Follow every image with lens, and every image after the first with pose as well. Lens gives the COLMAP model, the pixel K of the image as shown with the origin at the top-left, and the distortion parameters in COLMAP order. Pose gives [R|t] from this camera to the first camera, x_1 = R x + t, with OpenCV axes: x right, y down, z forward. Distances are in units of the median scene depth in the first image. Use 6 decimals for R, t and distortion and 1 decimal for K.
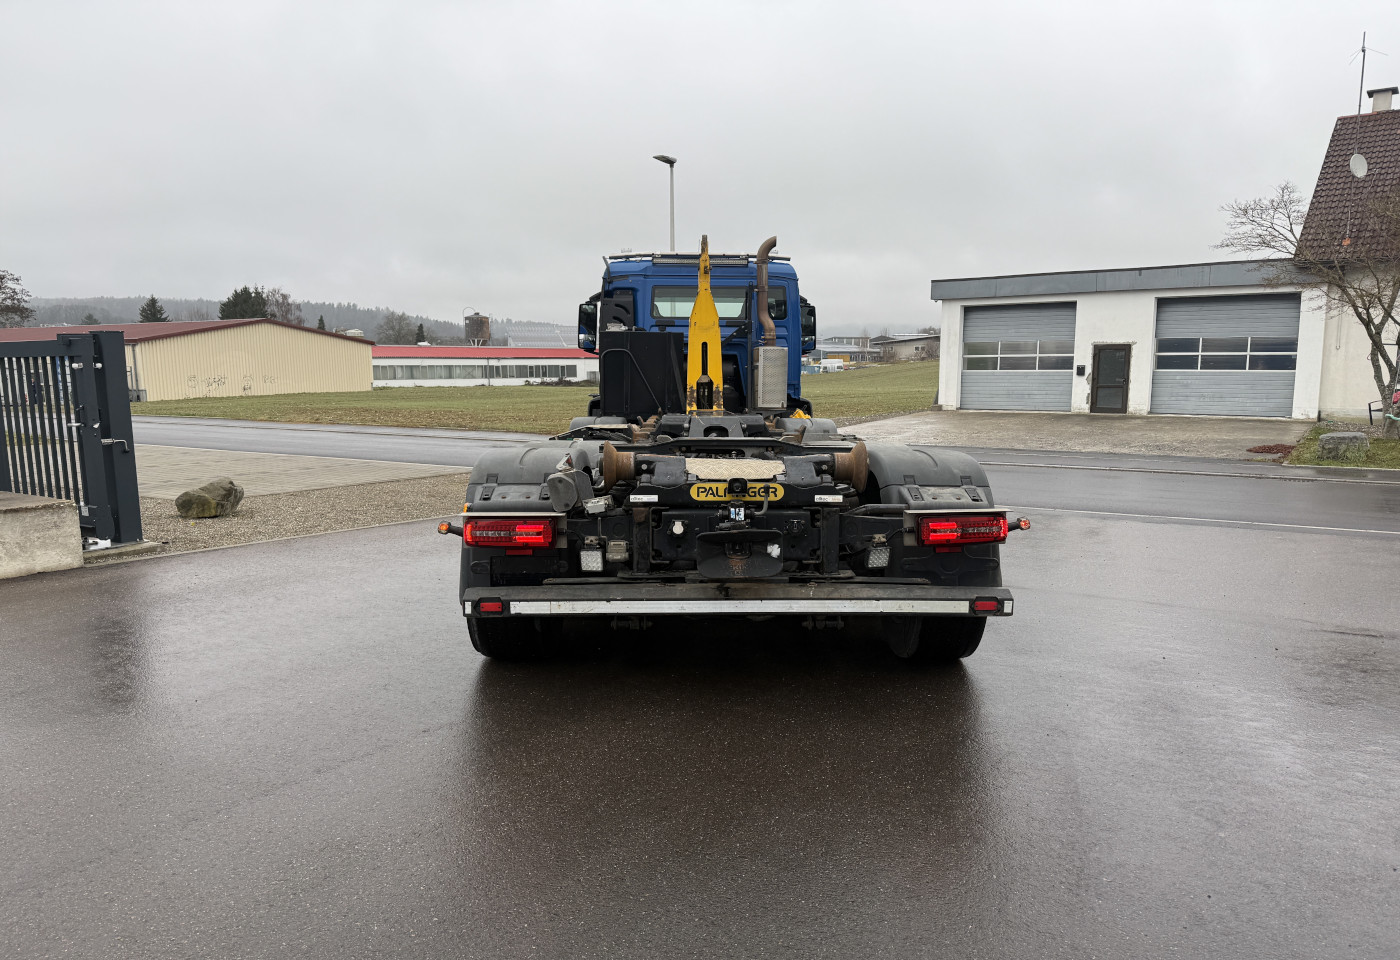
lens RADIAL K [[971.2, 0, 708.5], [0, 971.2, 522.7], [0, 0, 1]] dist [-0.007819, -0.007601]
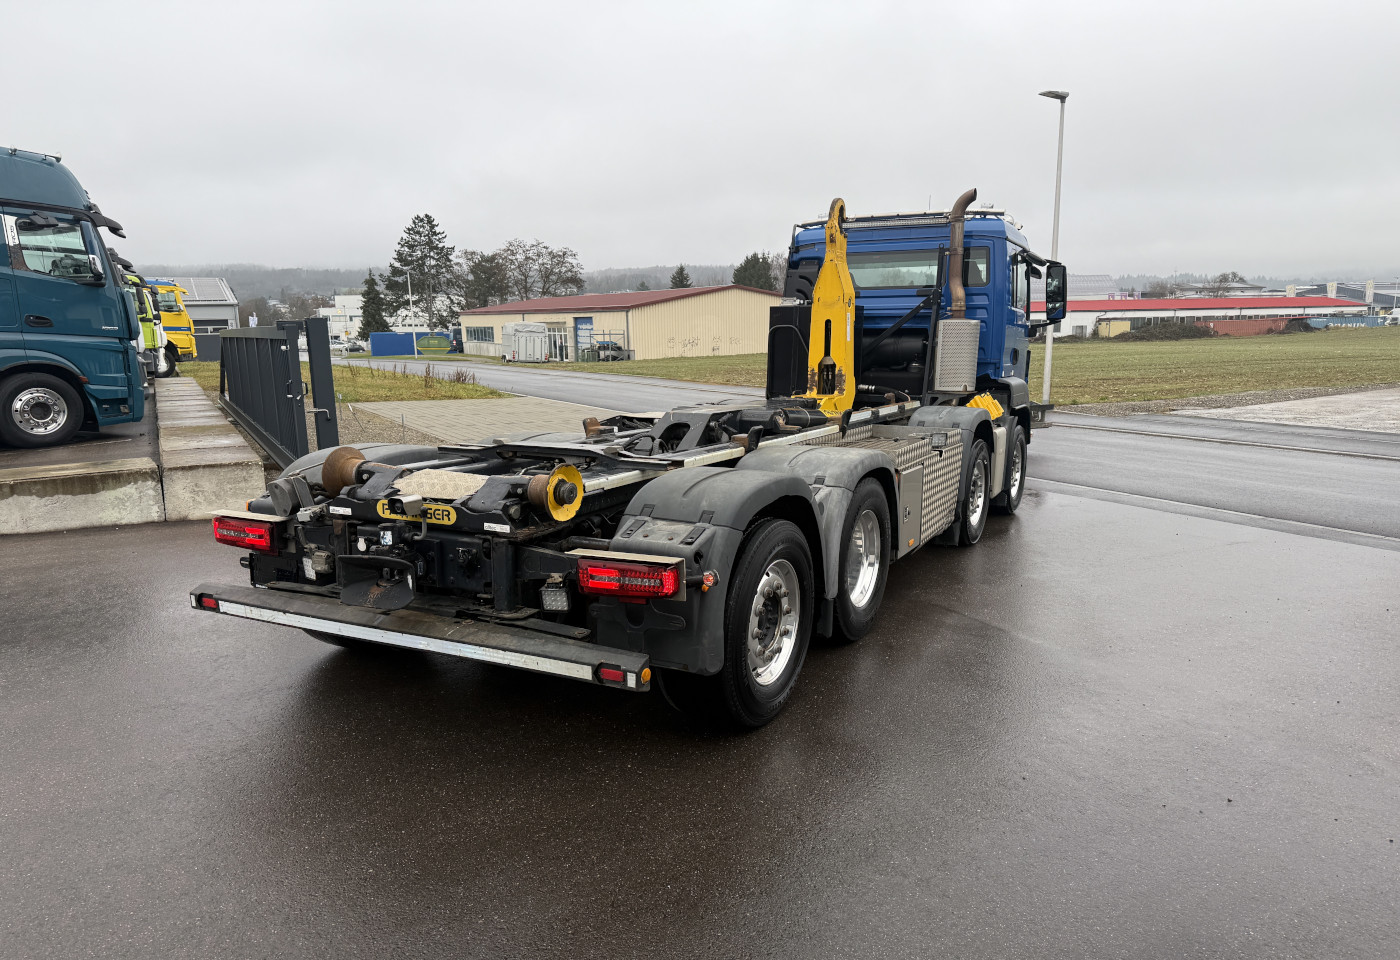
lens RADIAL K [[945.6, 0, 703.8], [0, 945.6, 533.1], [0, 0, 1]] dist [0.073661, -0.098596]
pose [[0.880759, 0.092153, -0.464513, 0.269574], [-0.065685, 0.995175, 0.072883, -0.037145], [0.468988, -0.033681, 0.882562, 0.129121]]
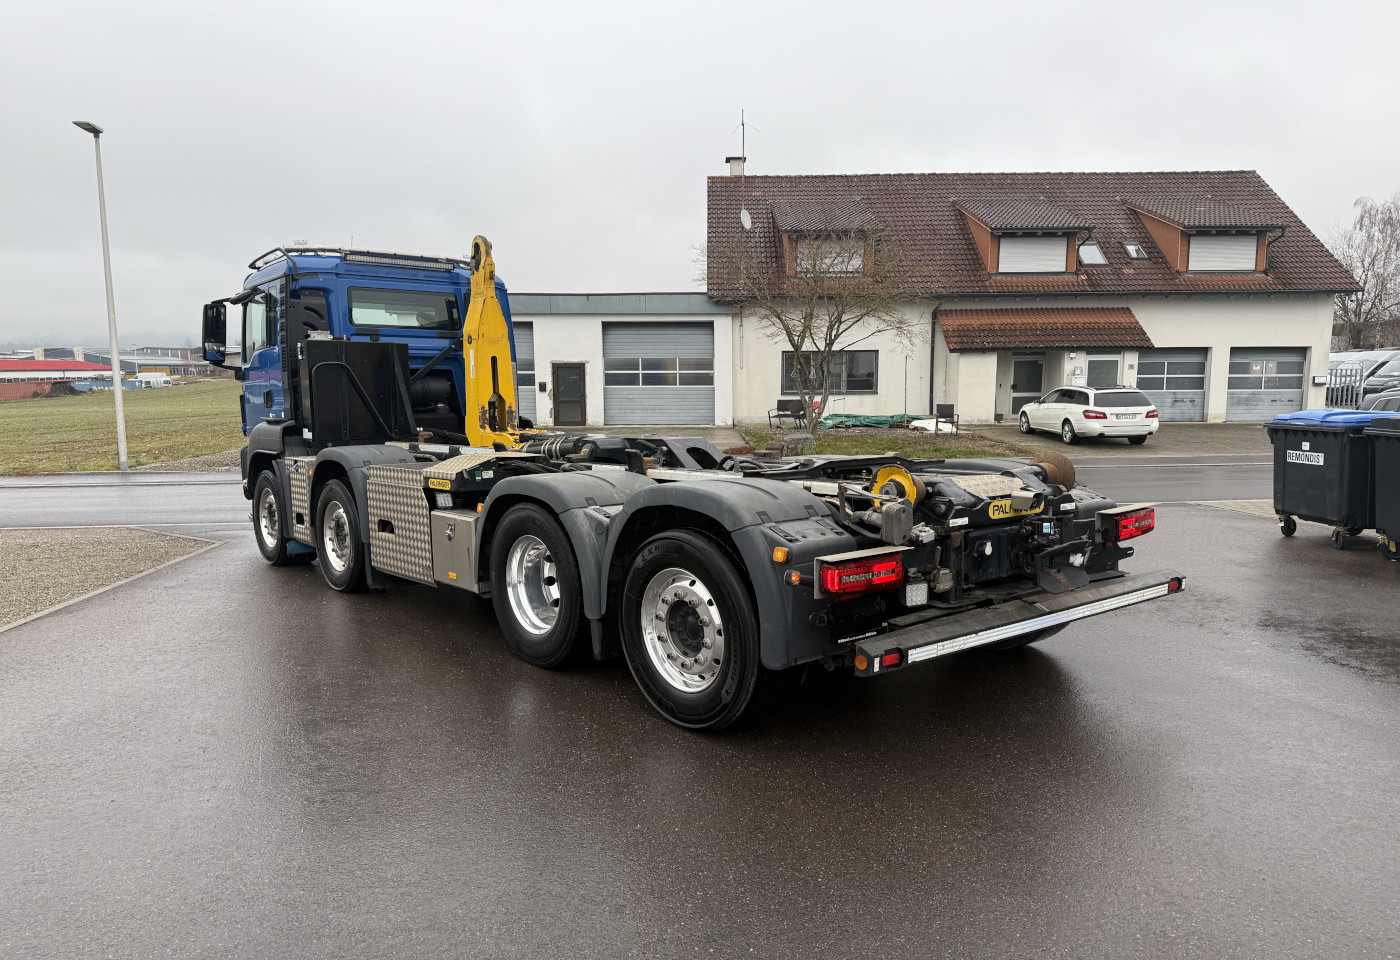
lens RADIAL K [[945.6, 0, 703.8], [0, 945.6, 533.1], [0, 0, 1]] dist [0.073661, -0.098596]
pose [[0.798285, -0.095798, 0.594613, -0.320601], [0.097686, 0.994791, 0.029124, -0.025612], [-0.594305, 0.034836, 0.803485, 0.155795]]
